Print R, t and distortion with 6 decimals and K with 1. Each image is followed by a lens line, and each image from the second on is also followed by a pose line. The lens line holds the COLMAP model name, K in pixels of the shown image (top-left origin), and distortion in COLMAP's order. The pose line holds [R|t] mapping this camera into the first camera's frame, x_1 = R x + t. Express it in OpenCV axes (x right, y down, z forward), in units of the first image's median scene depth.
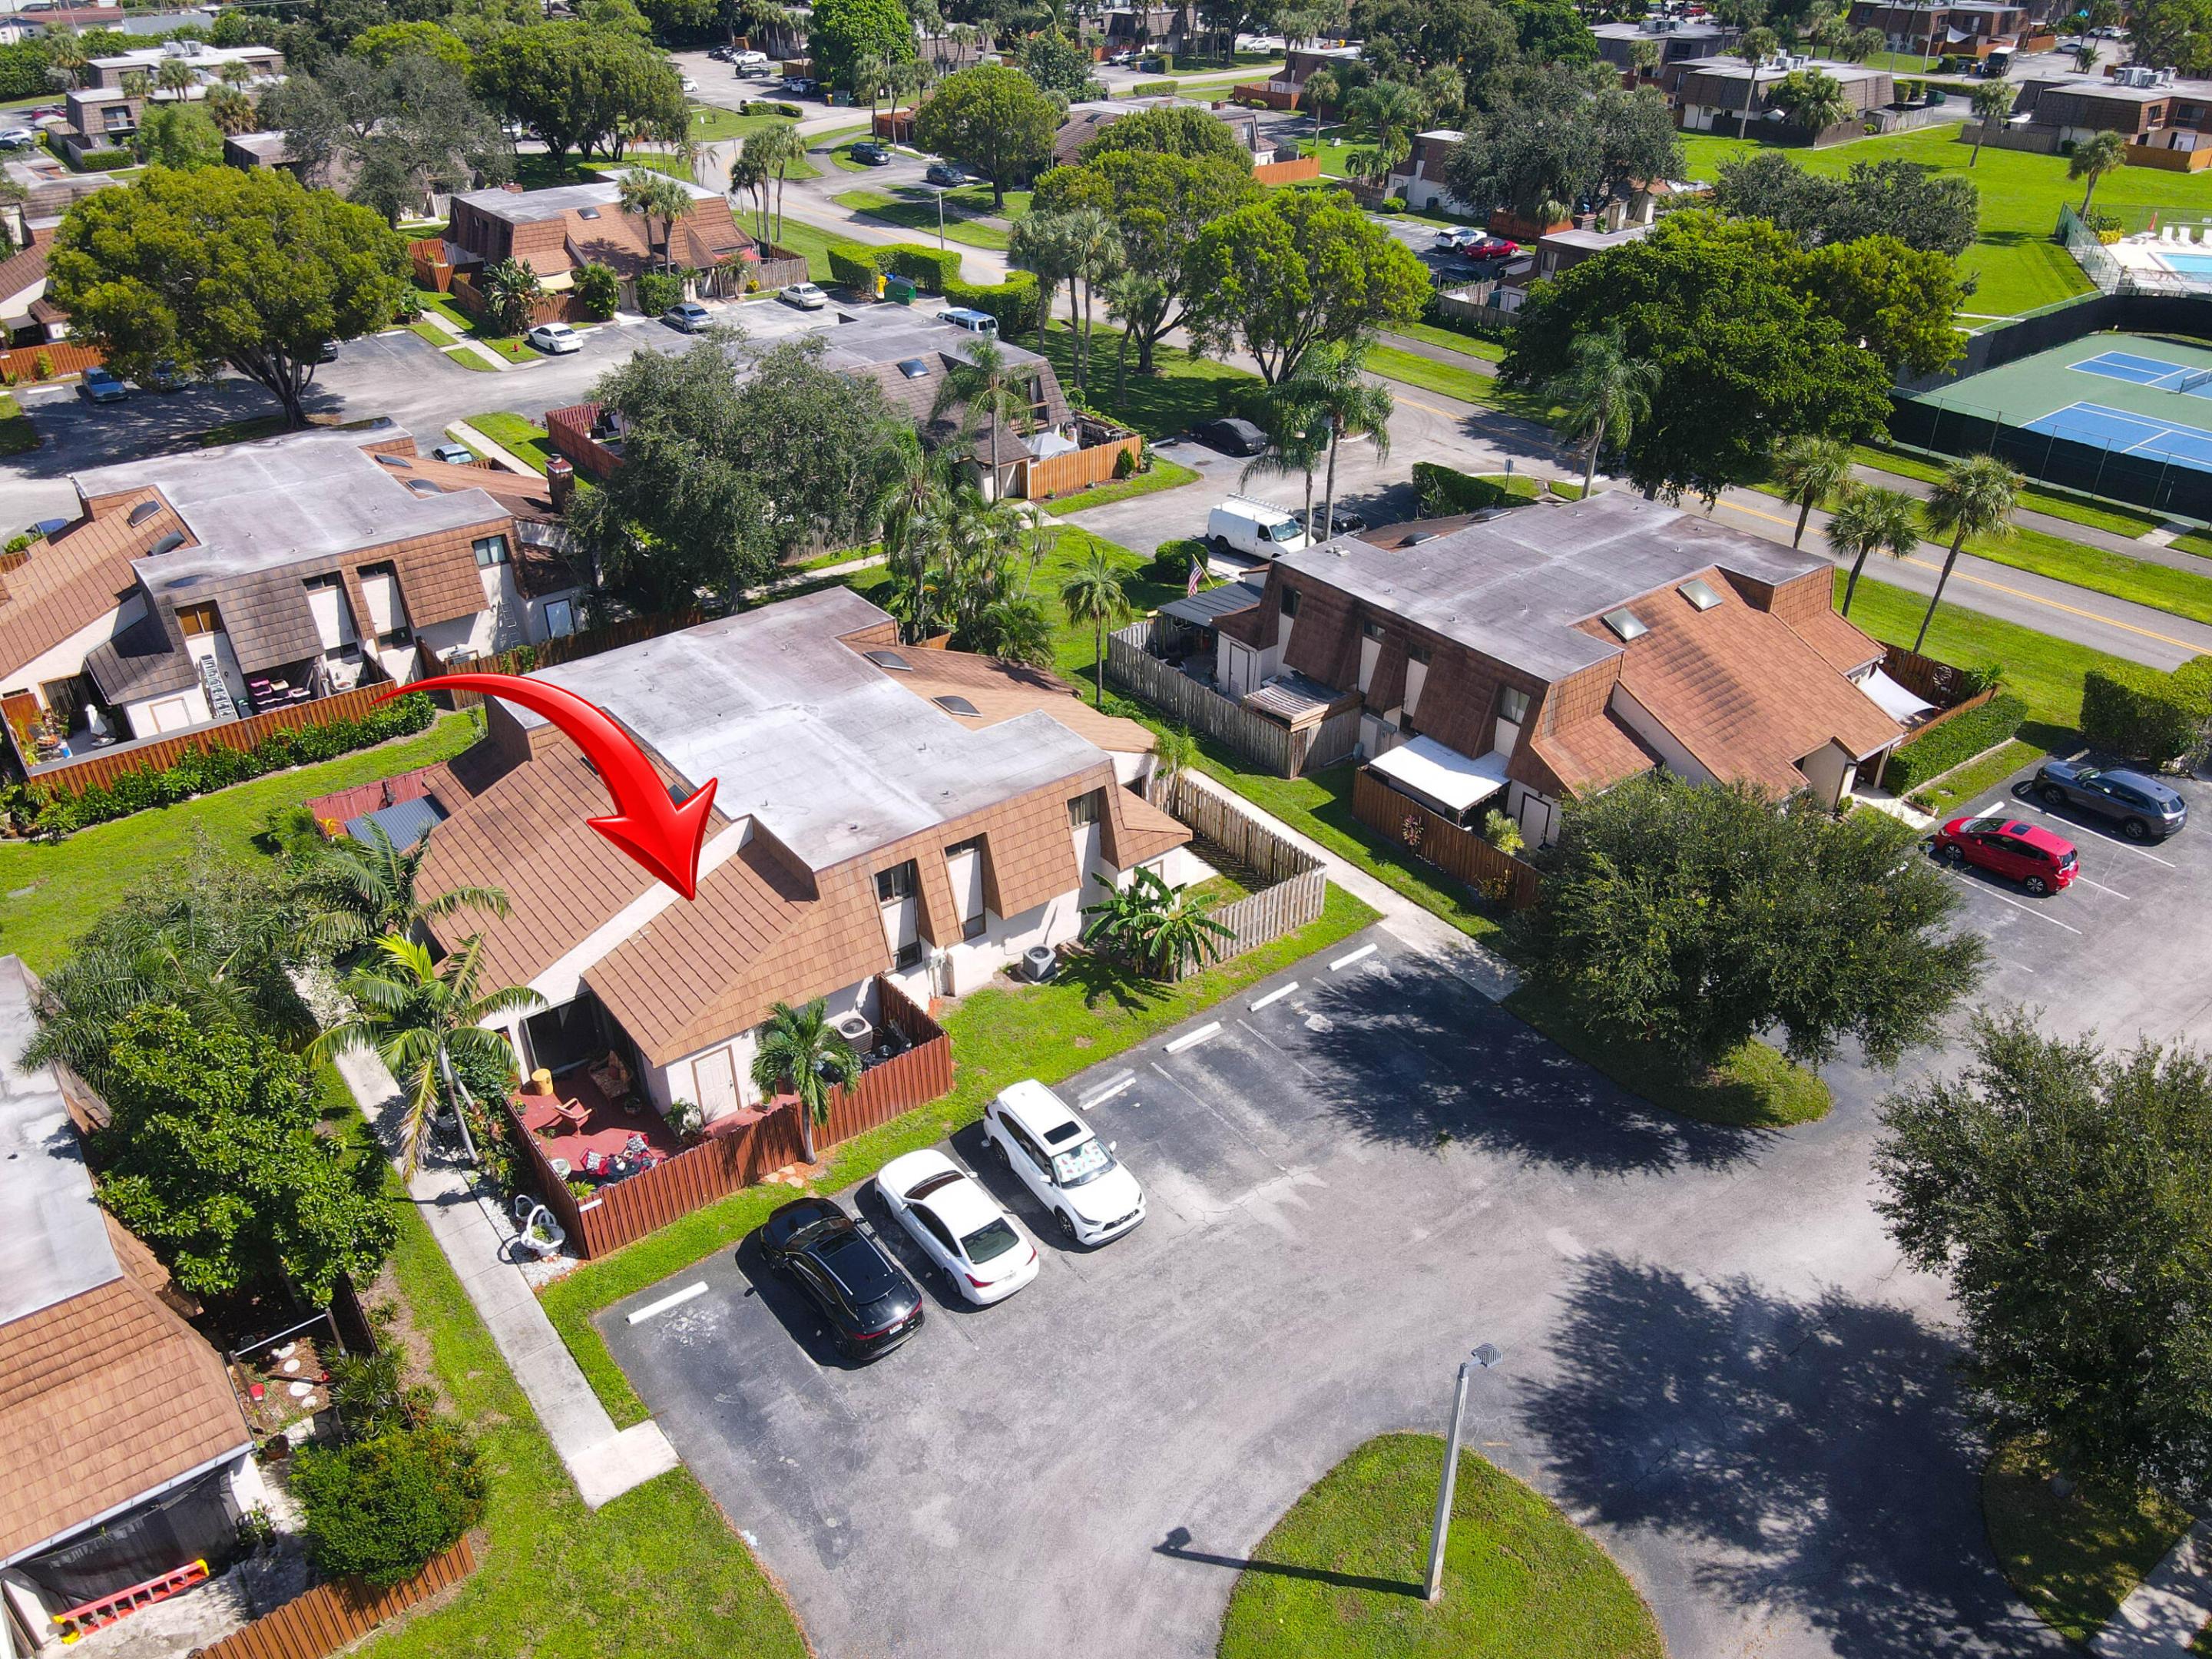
lens RADIAL K [[1625.9, 0, 1102.5], [0, 1625.9, 827.0], [0, 0, 1]] dist [-0.003044, 0.024625]
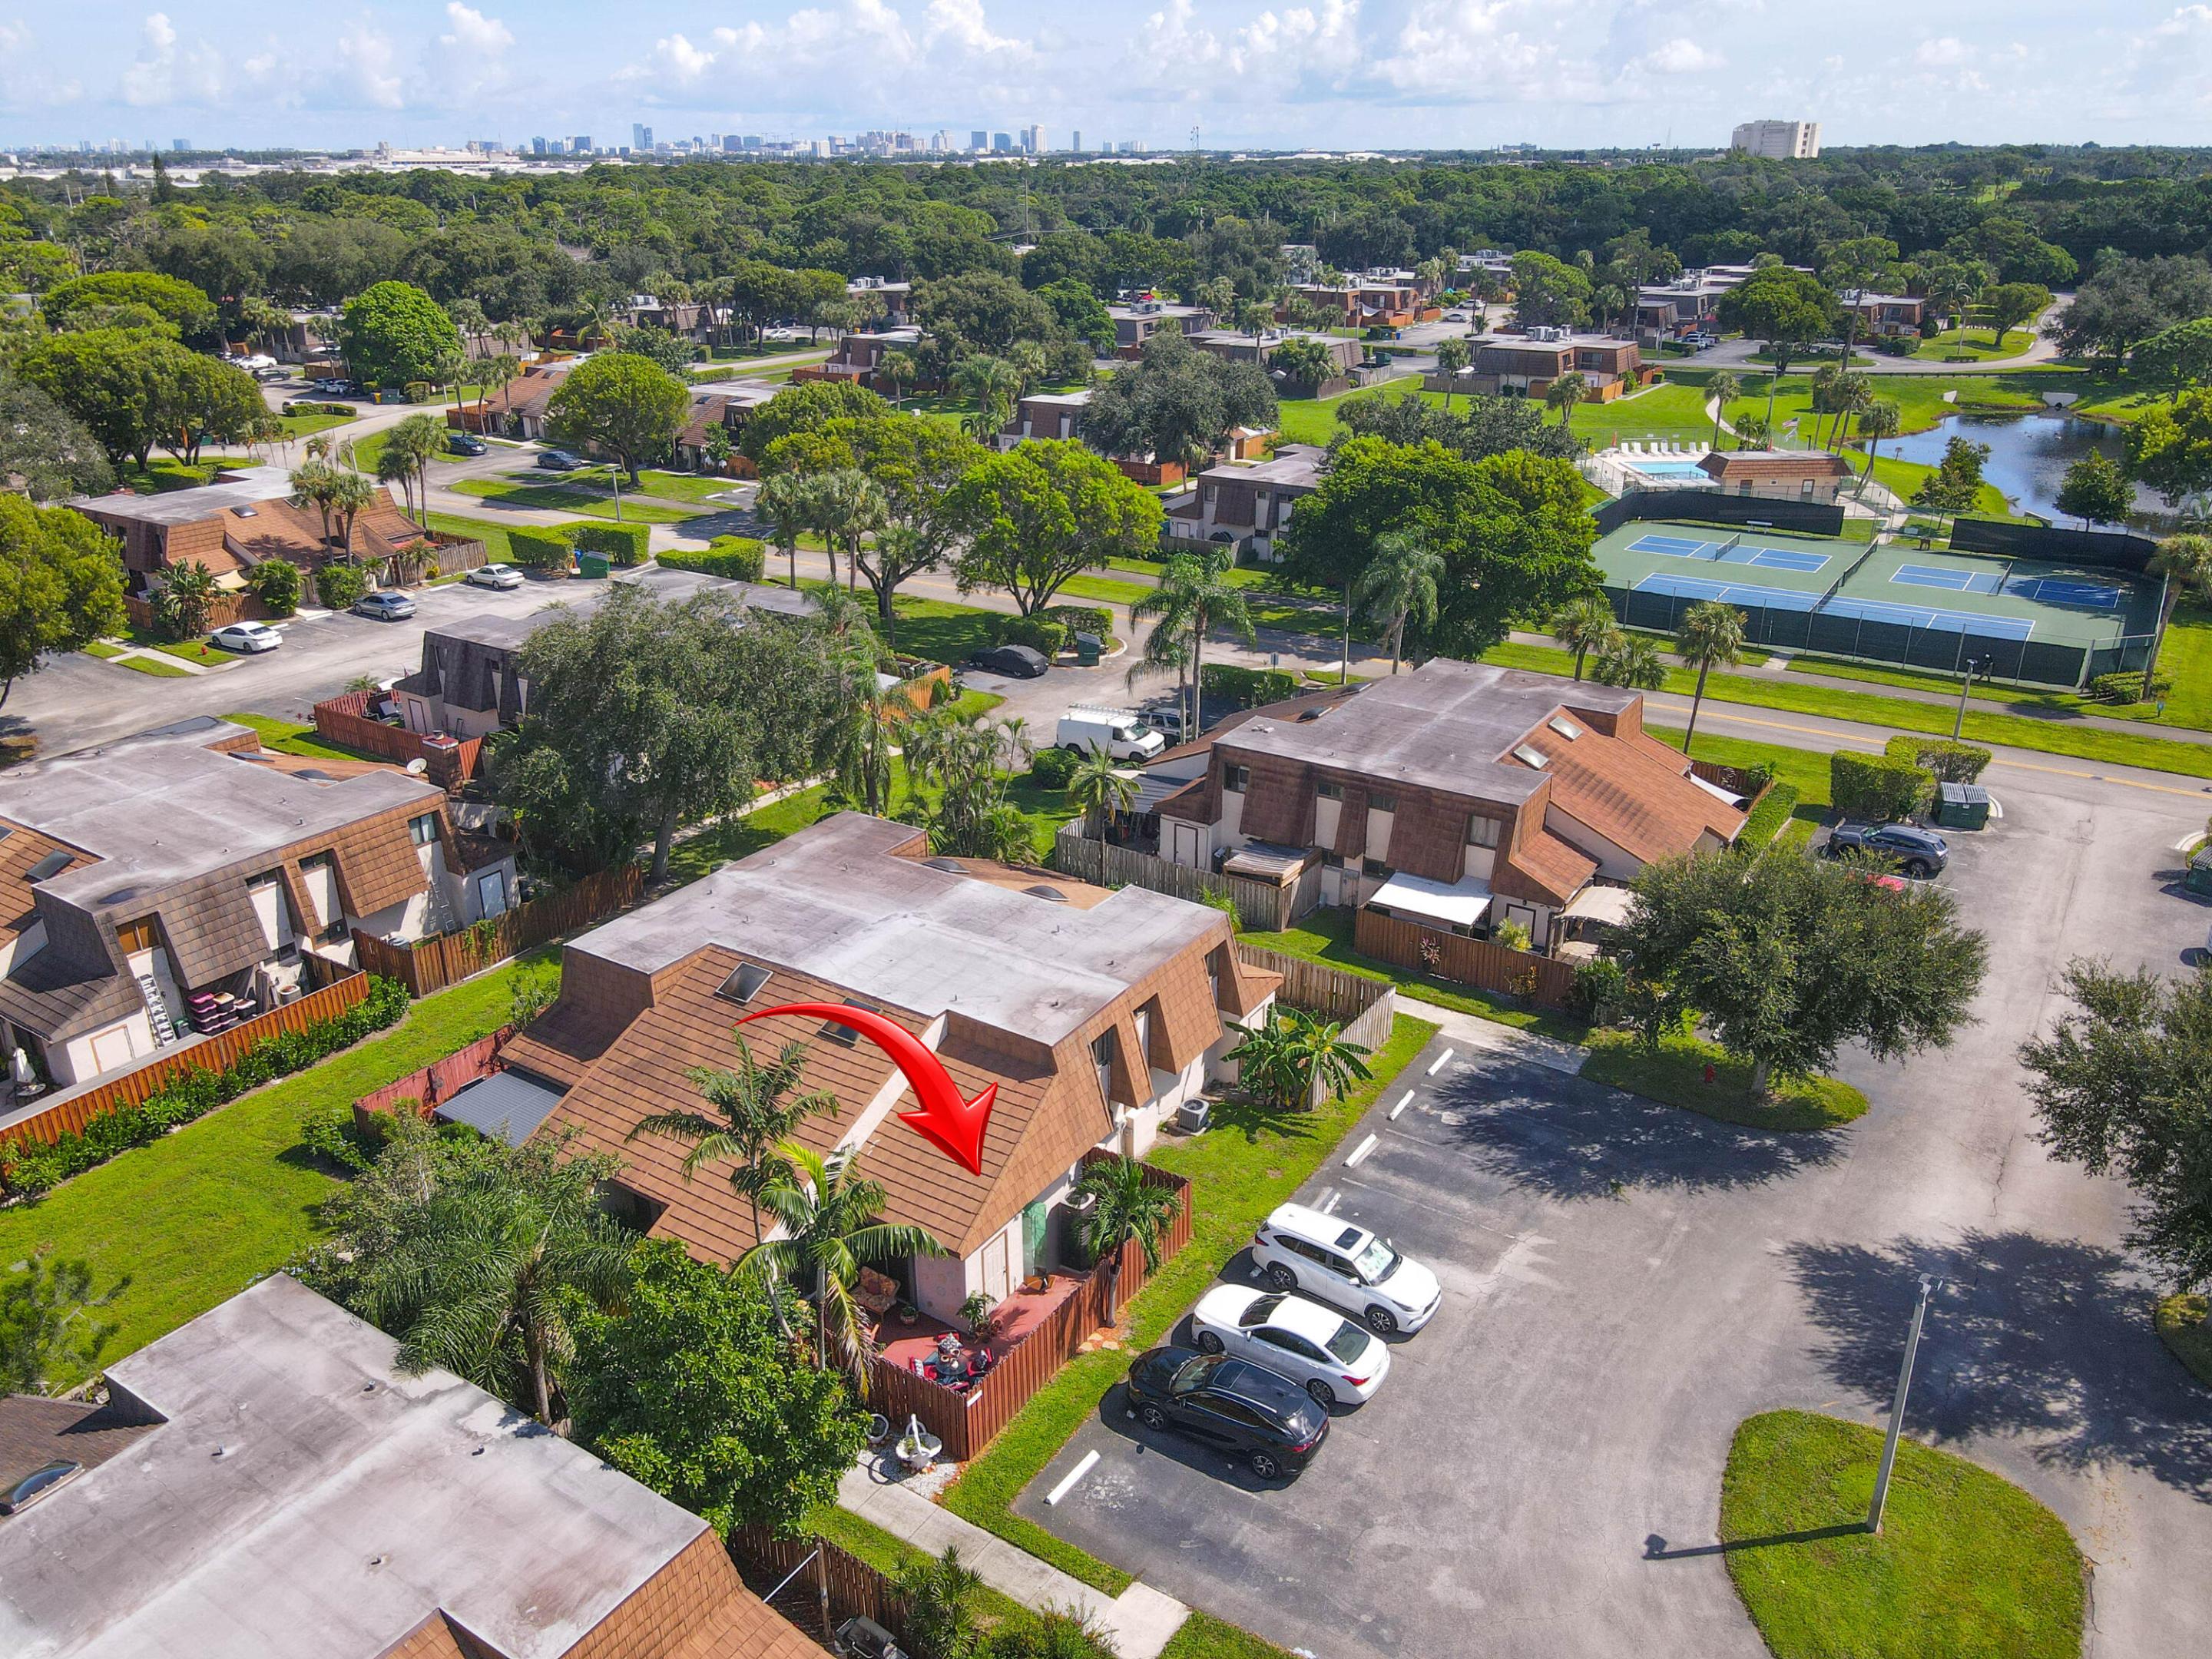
lens RADIAL K [[1625.9, 0, 1102.5], [0, 1625.9, 827.0], [0, 0, 1]] dist [-0.003044, 0.024625]
pose [[0.942008, -0.126054, 0.311017, -0.303669], [0.173045, 0.976516, -0.128341, 0.020013], [-0.287535, 0.174718, 0.941699, -0.009525]]
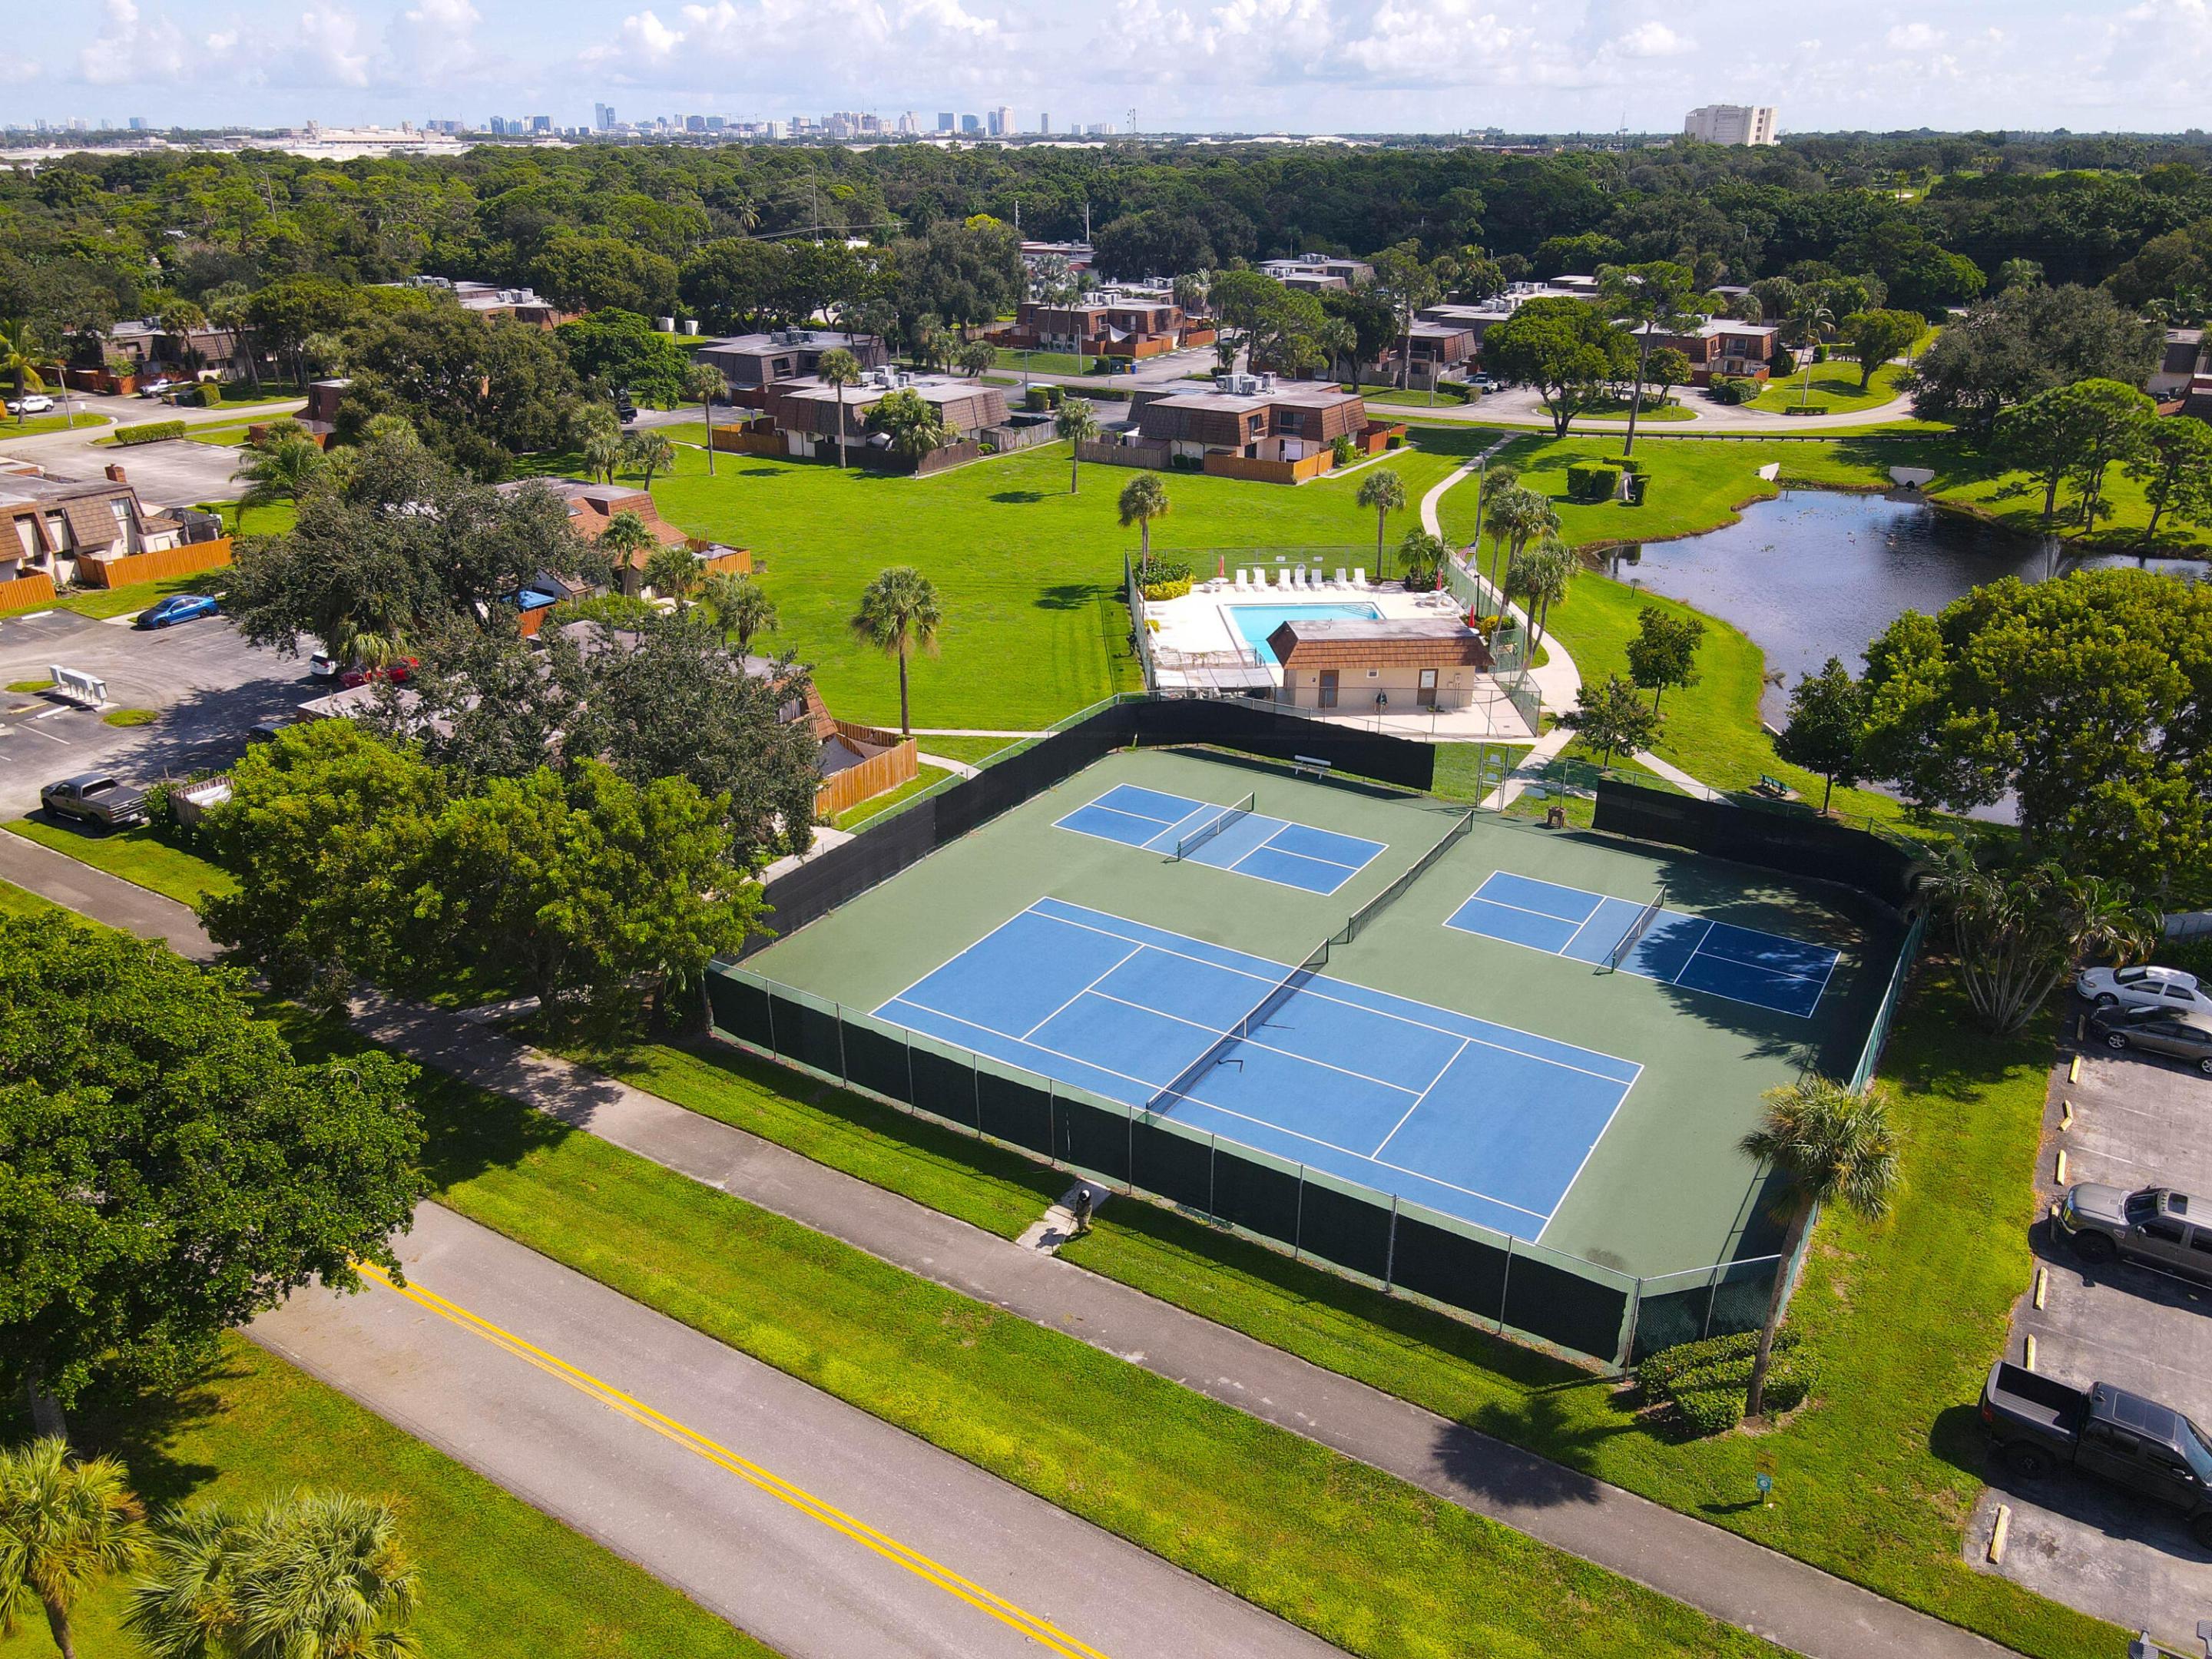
lens RADIAL K [[1625.9, 0, 1102.5], [0, 1625.9, 827.0], [0, 0, 1]] dist [-0.003044, 0.024625]
pose [[0.938092, -0.129652, 0.321205, 0.606788], [0.175238, 0.977523, -0.117219, -0.307191], [-0.298788, 0.166250, 0.939727, 0.499932]]
